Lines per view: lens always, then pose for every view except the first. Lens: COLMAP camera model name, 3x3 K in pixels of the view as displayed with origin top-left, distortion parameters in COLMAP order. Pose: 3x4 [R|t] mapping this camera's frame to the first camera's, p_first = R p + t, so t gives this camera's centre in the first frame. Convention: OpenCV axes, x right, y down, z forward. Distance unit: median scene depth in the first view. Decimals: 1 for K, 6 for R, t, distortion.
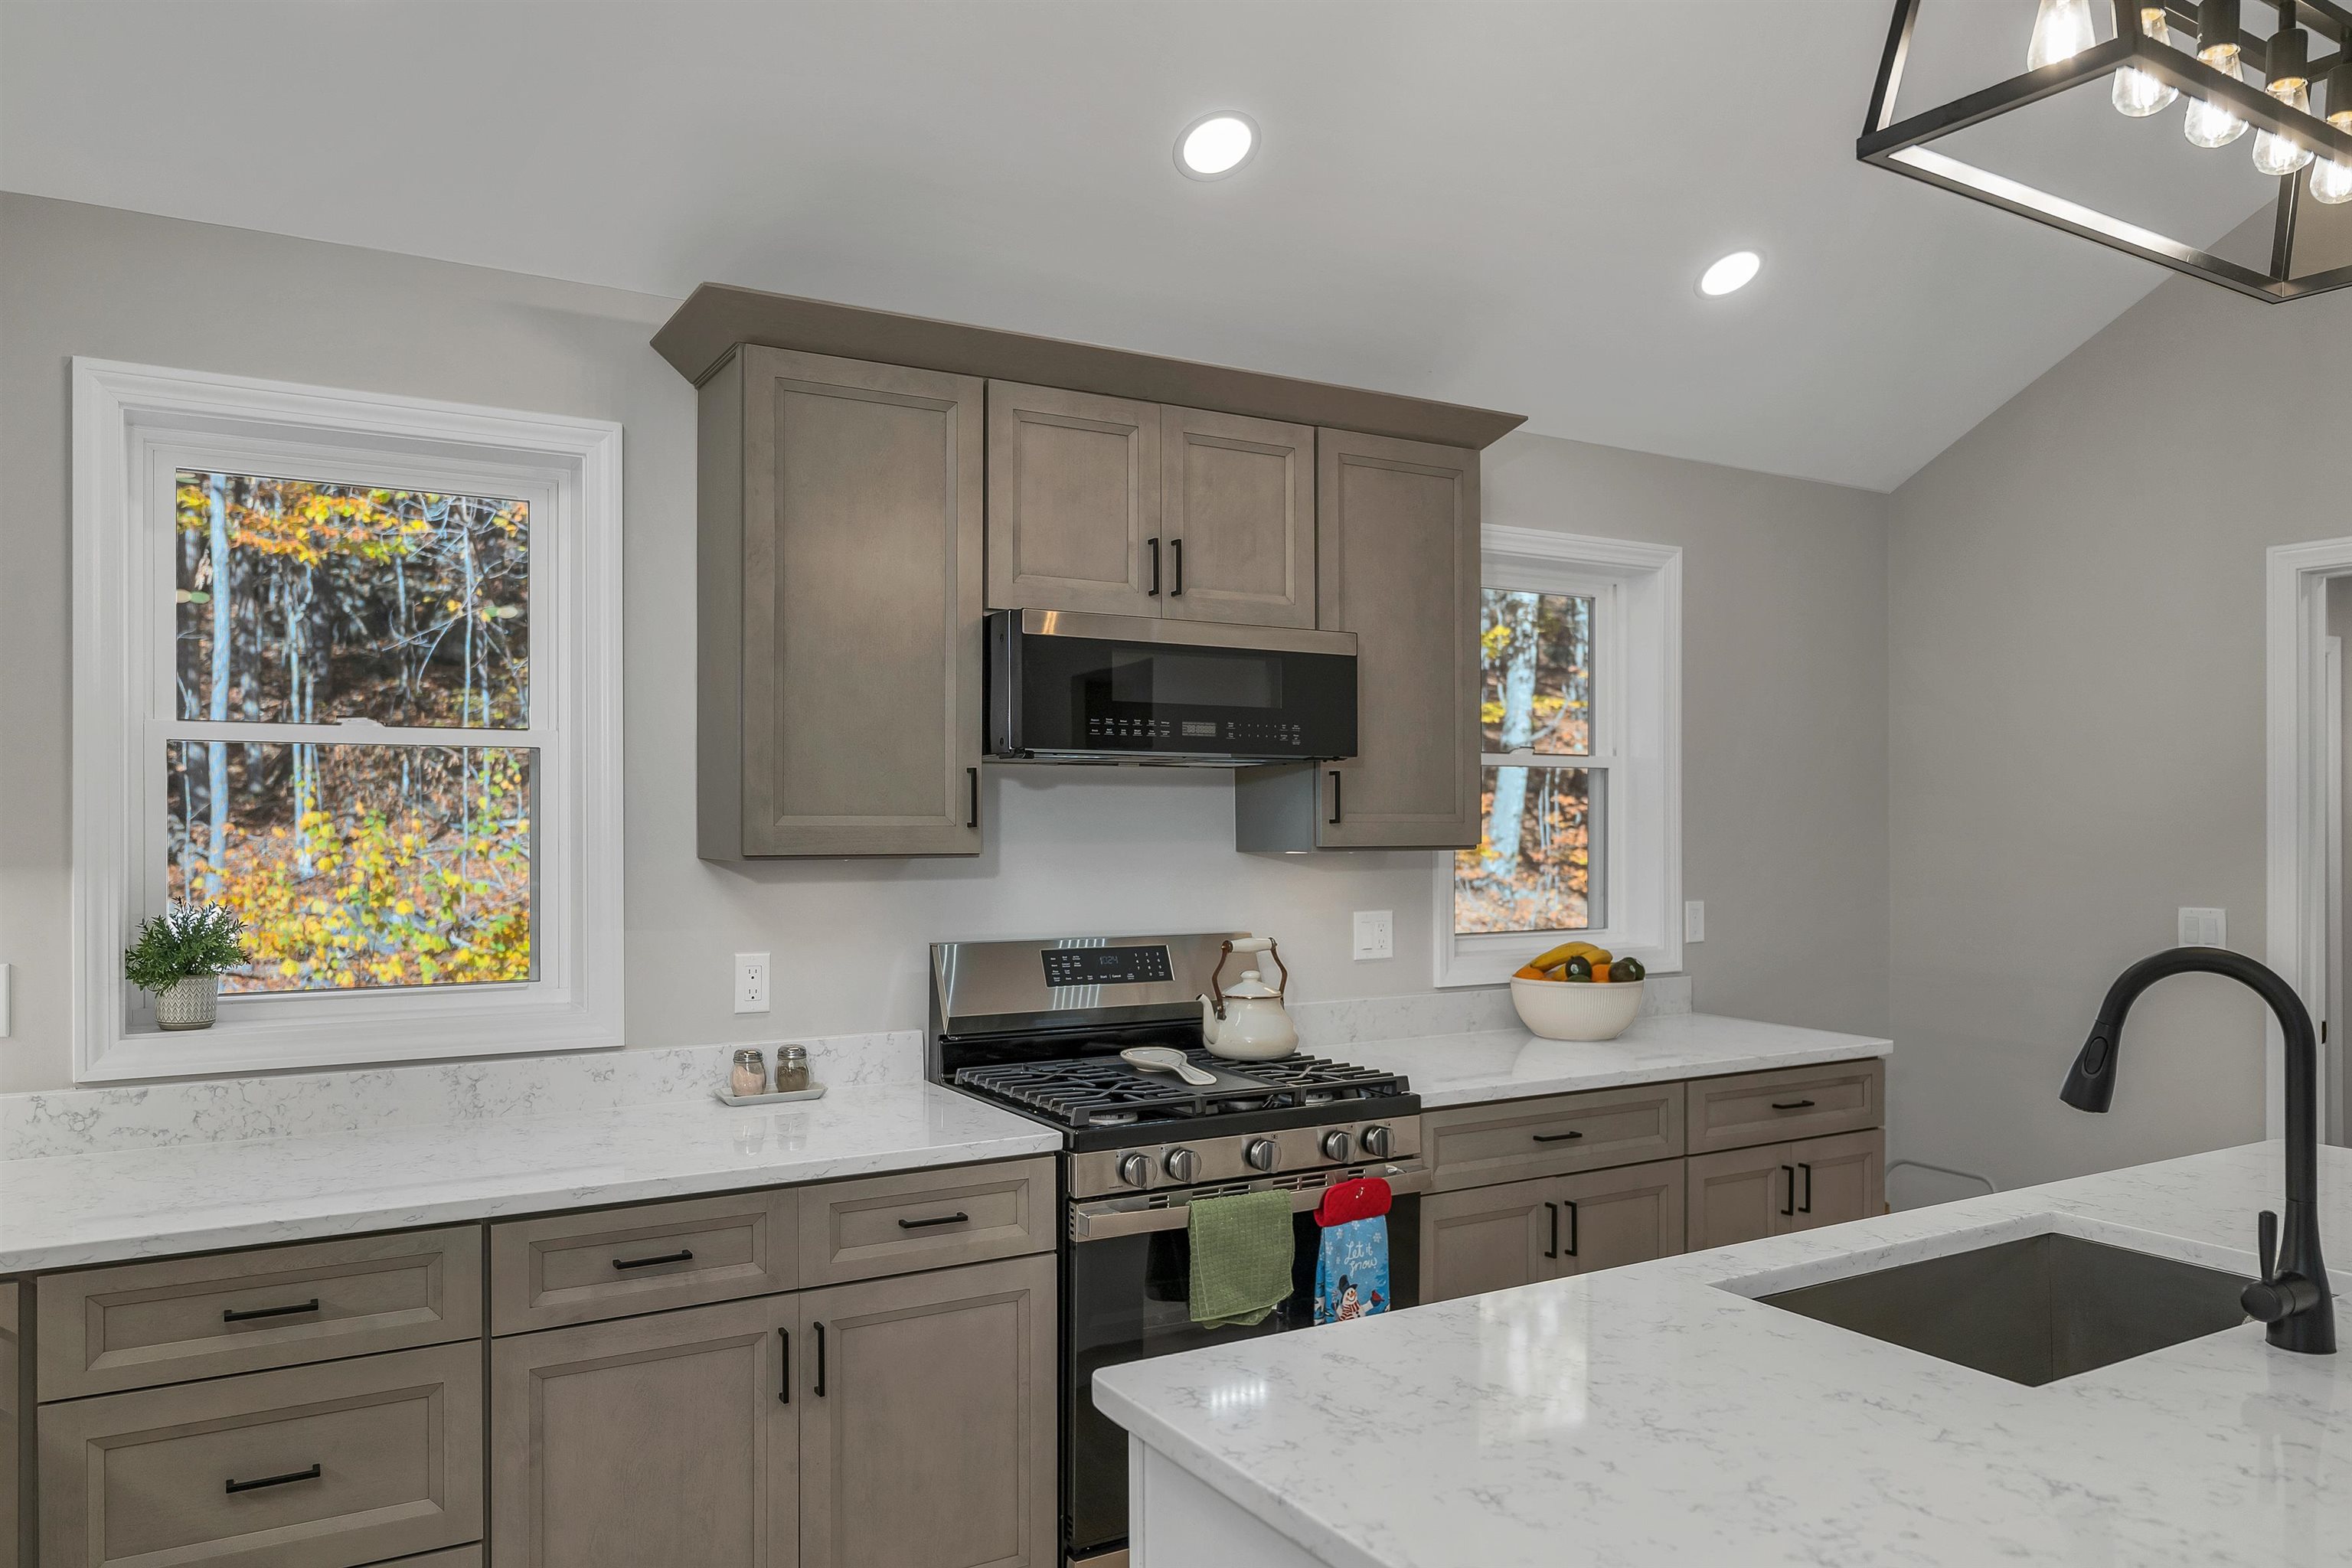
lens RADIAL K [[1607.3, 0, 1174.0], [0, 1607.3, 813.4], [0, 0, 1]] dist [-0.001192, 0.002250]
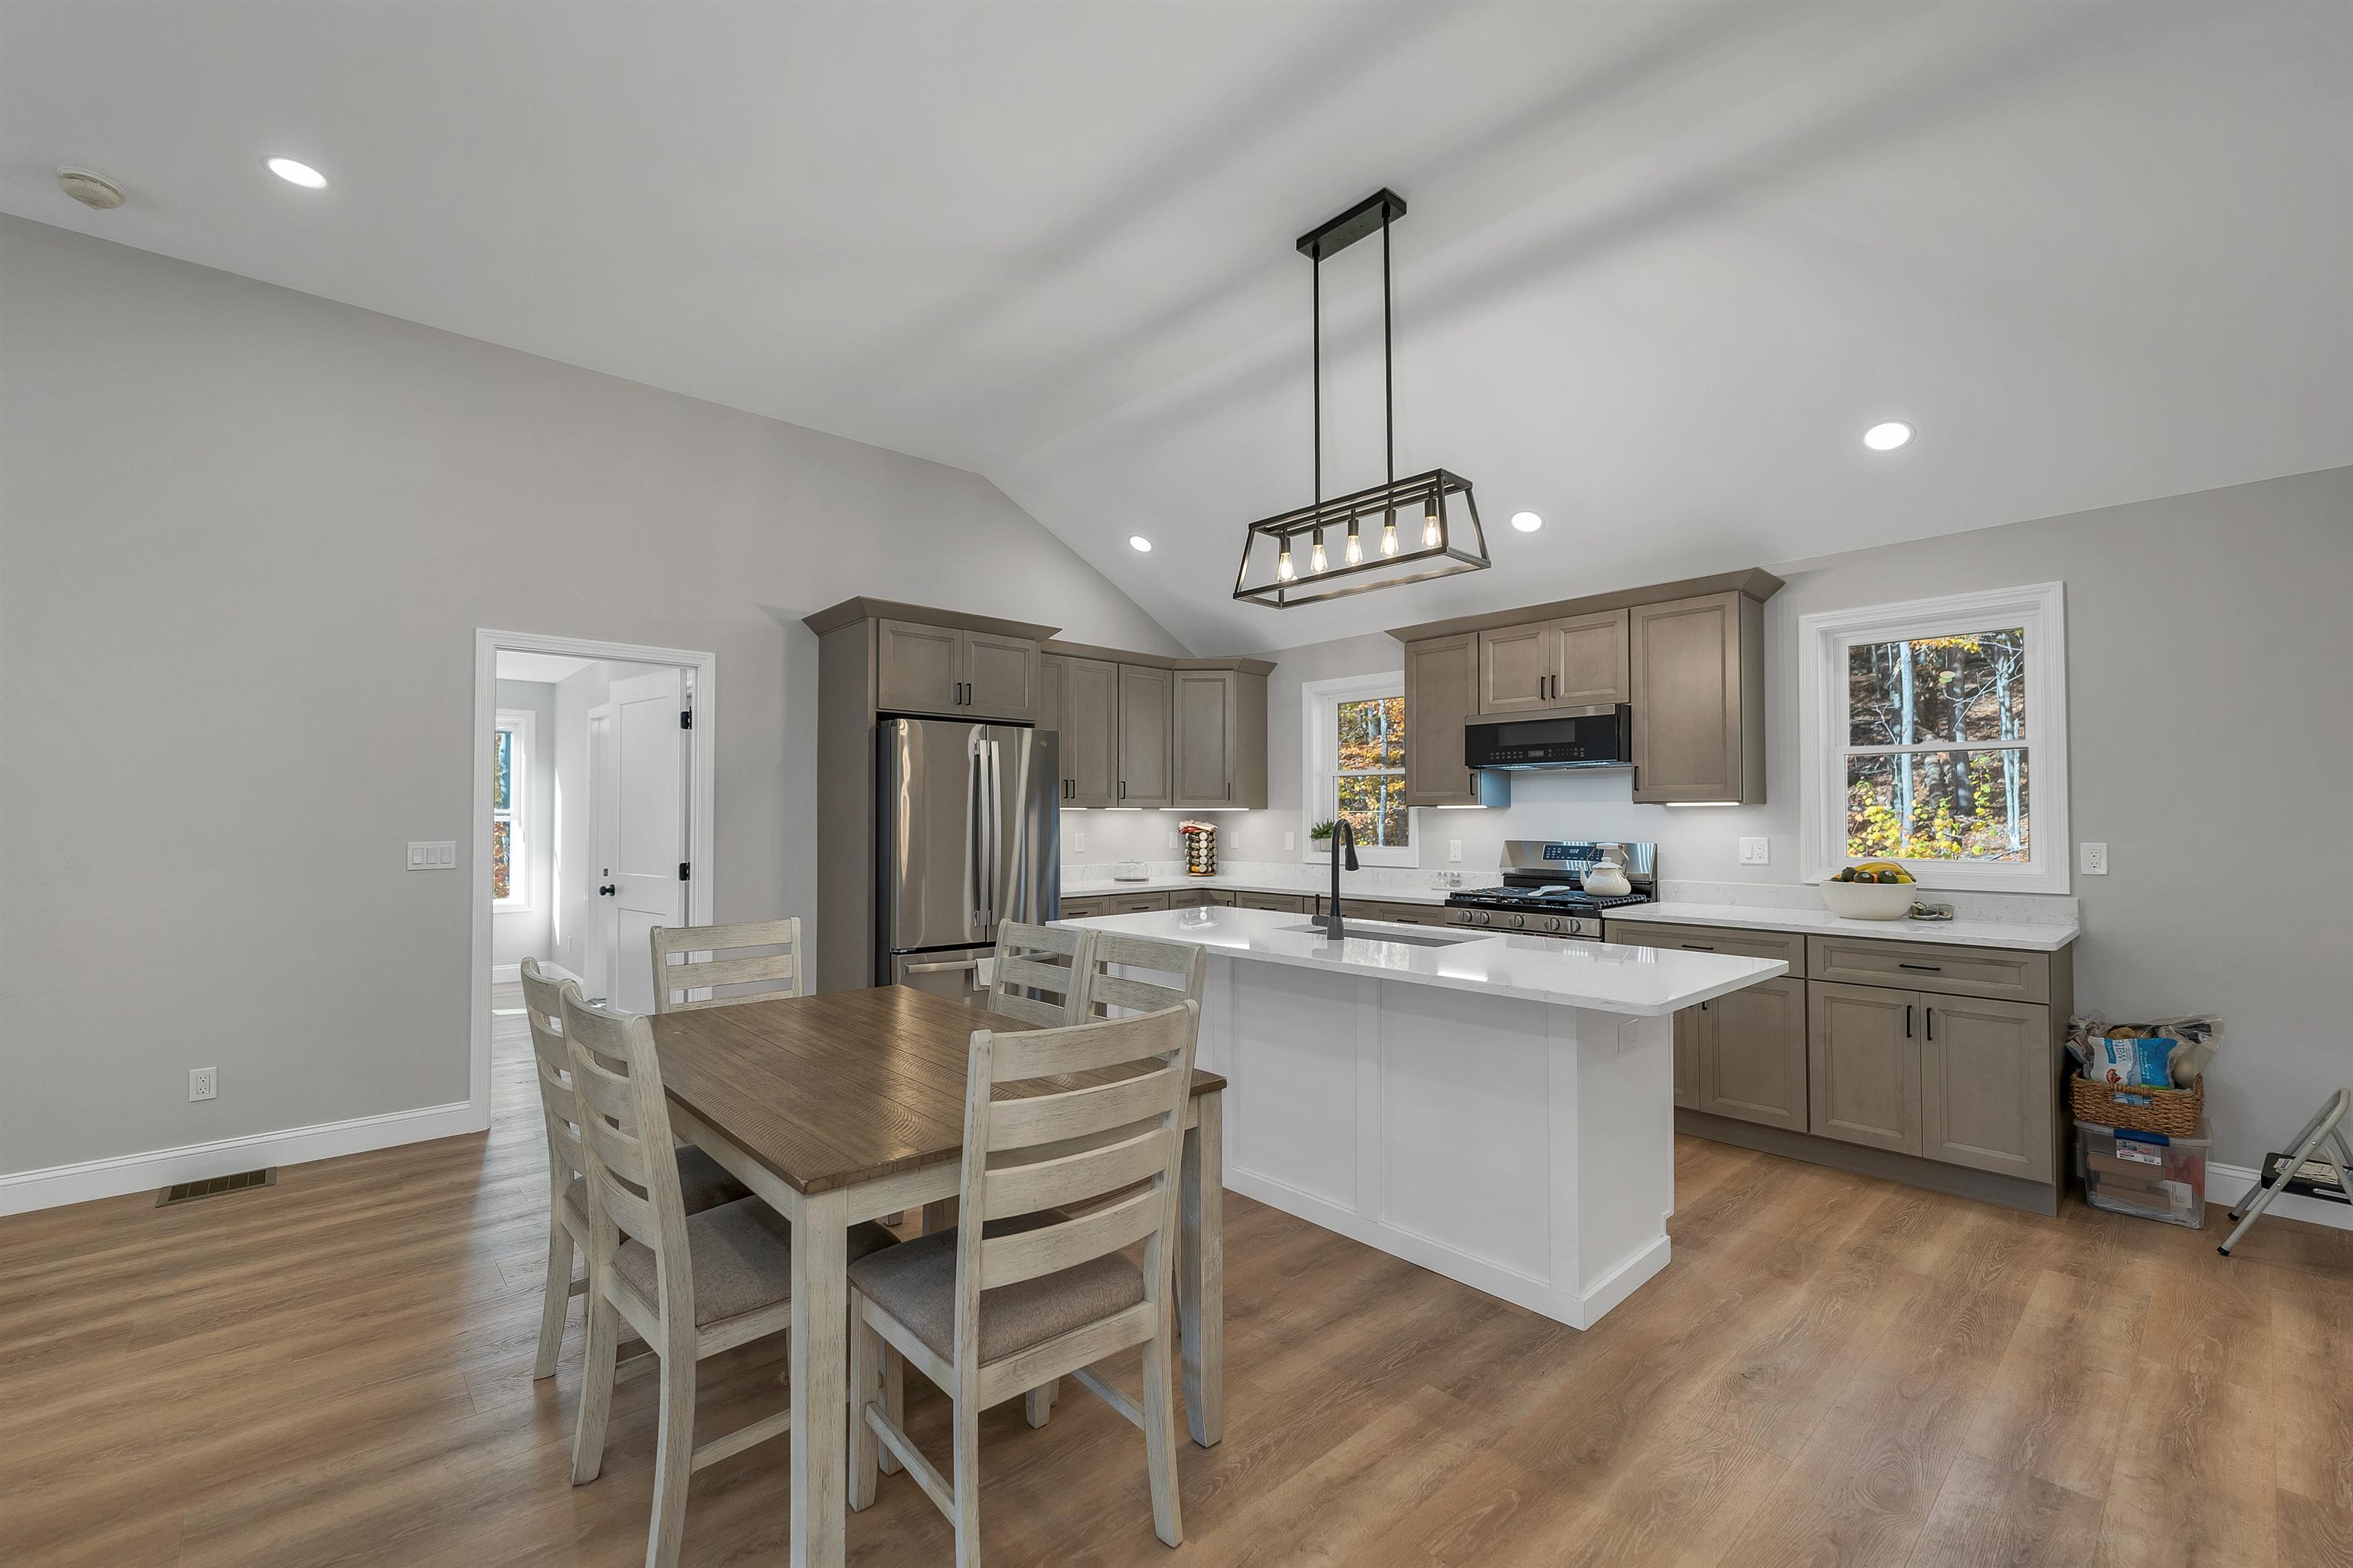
lens RADIAL K [[977.9, 0, 1174.5], [0, 977.9, 799.9], [0, 0, 1]] dist [-0.001311, -0.000346]
pose [[0.208872, -0.018985, -0.977759, 1.382859], [0.002192, 0.999818, -0.018945, 0.047115], [0.977941, 0.001814, 0.208876, 0.141941]]
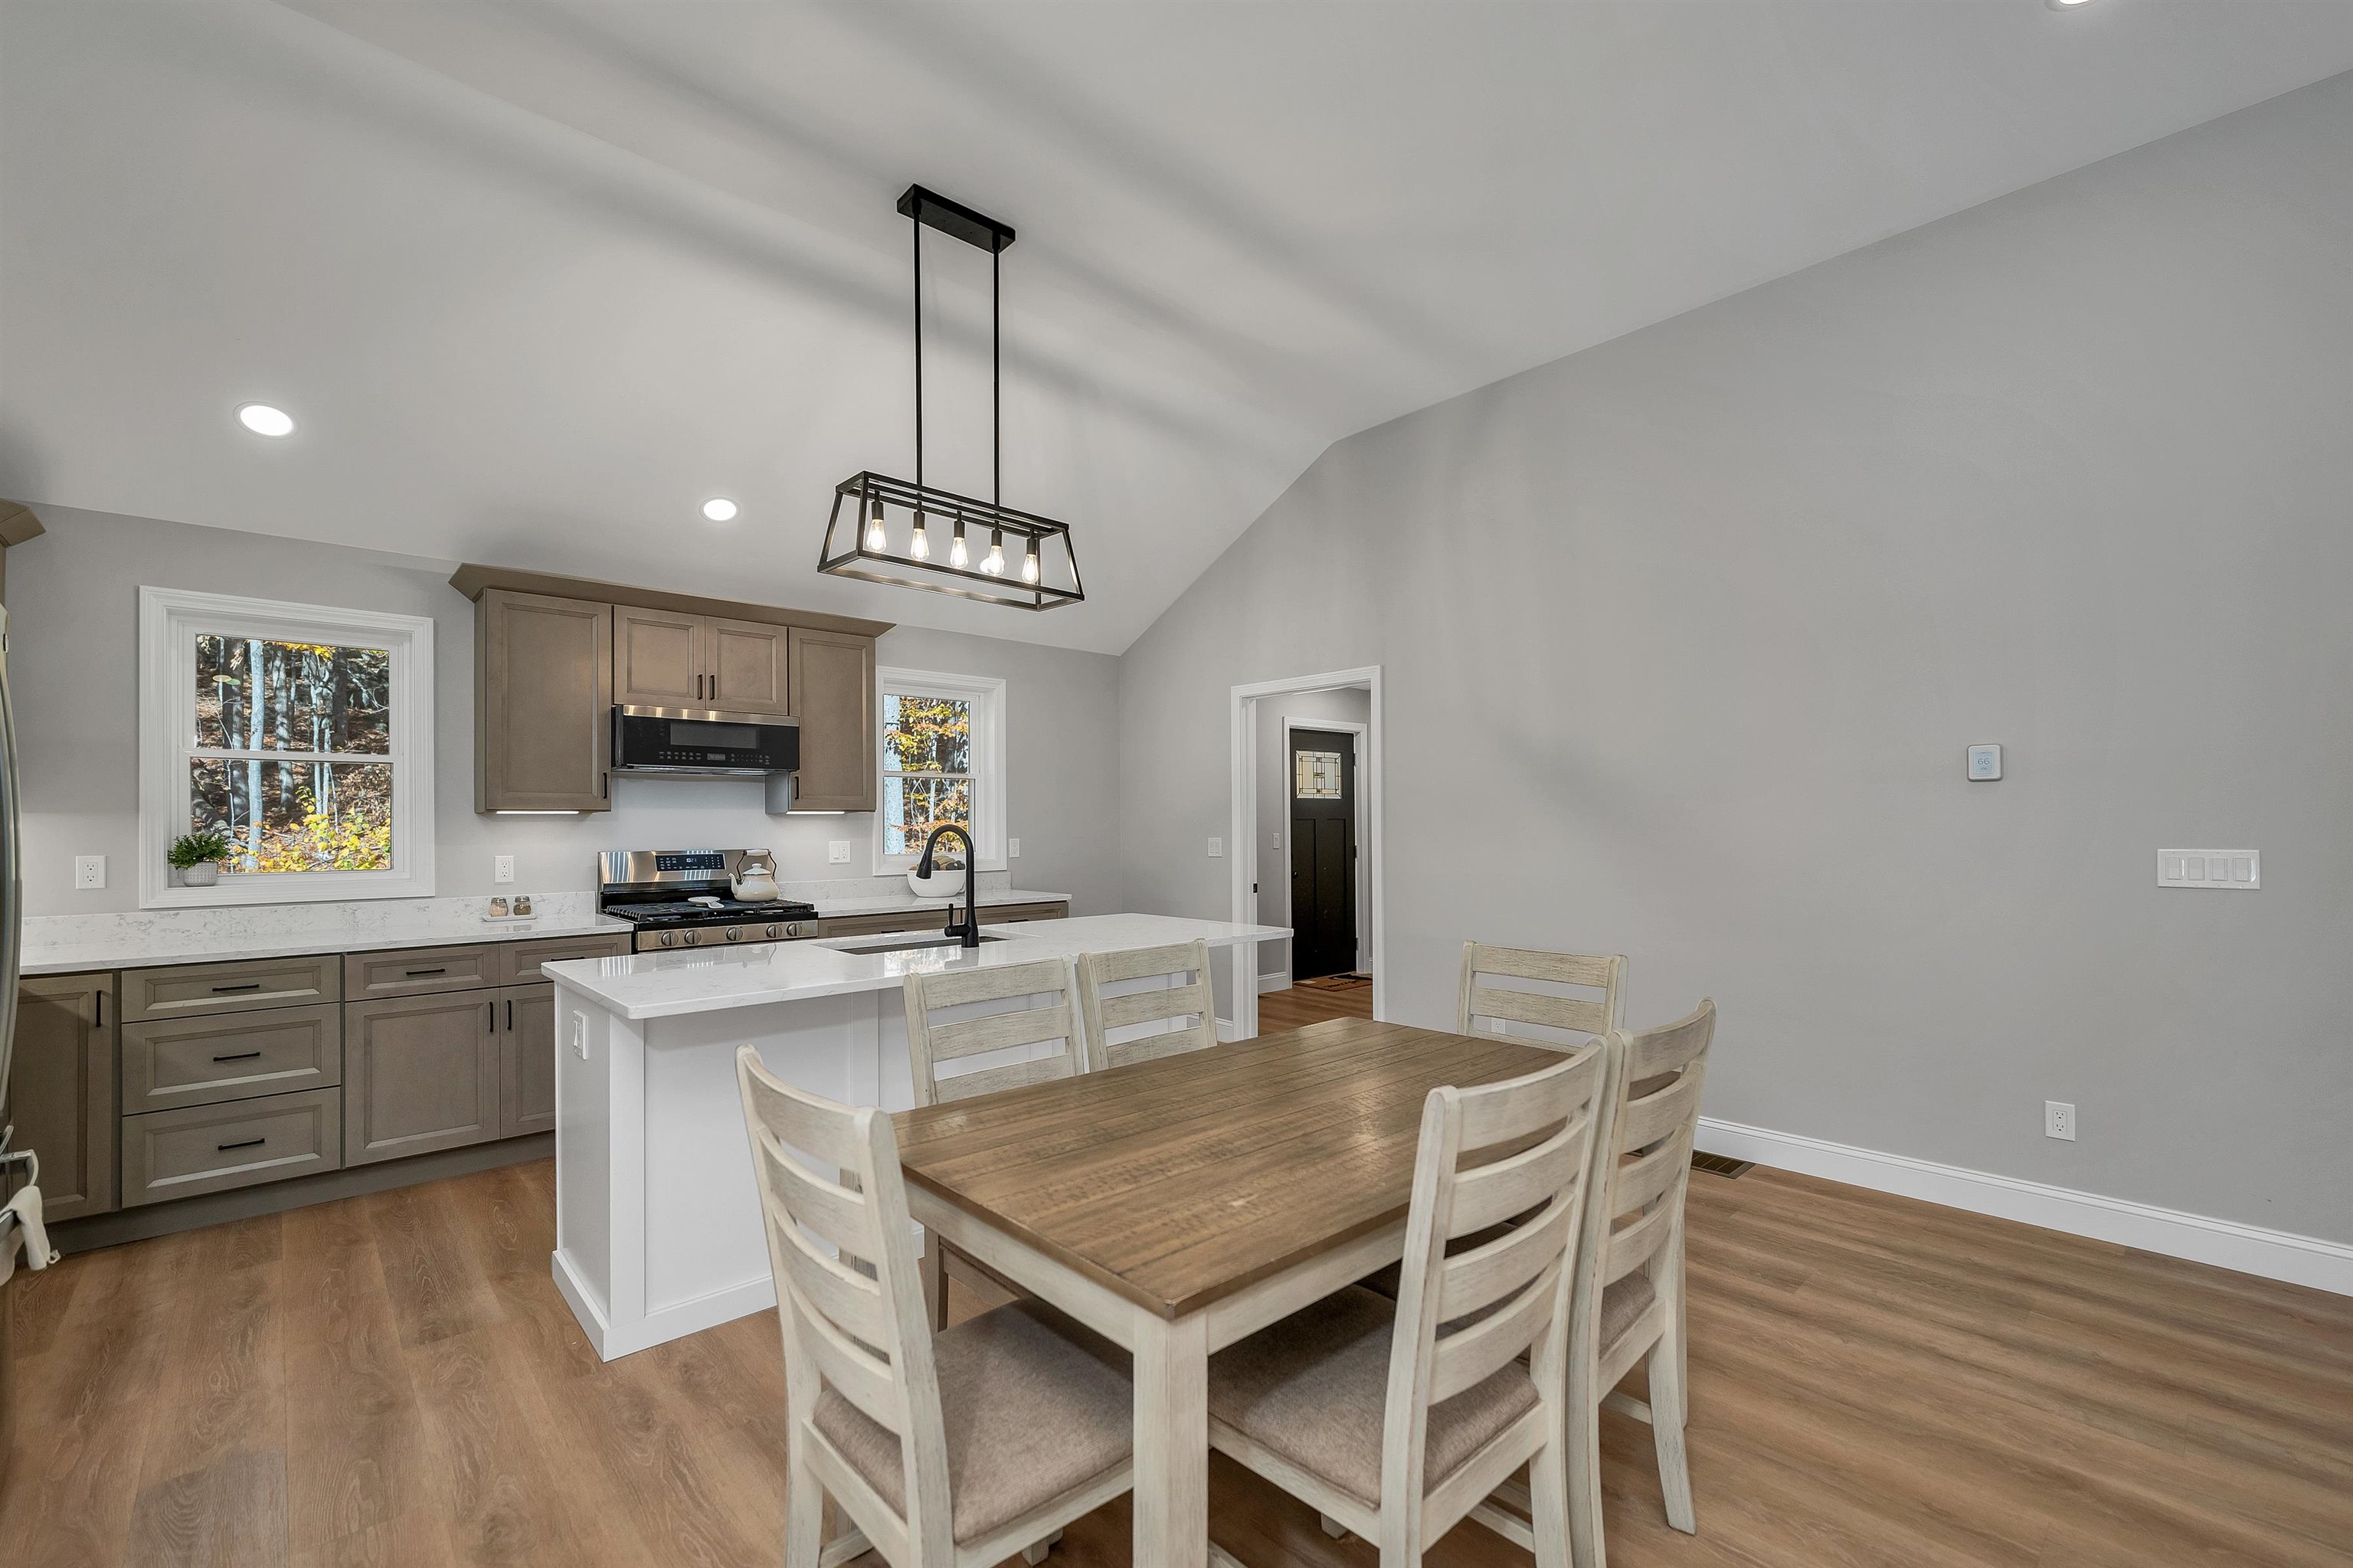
lens RADIAL K [[977.7, 0, 1169.2], [0, 977.7, 814.2], [0, 0, 1]] dist [-0.000590, -0.000397]
pose [[0.977901, -0.004338, 0.209025, 0.365587], [0.005933, 0.999958, -0.007004, 0.045394], [-0.208986, 0.008090, 0.977885, -0.531480]]
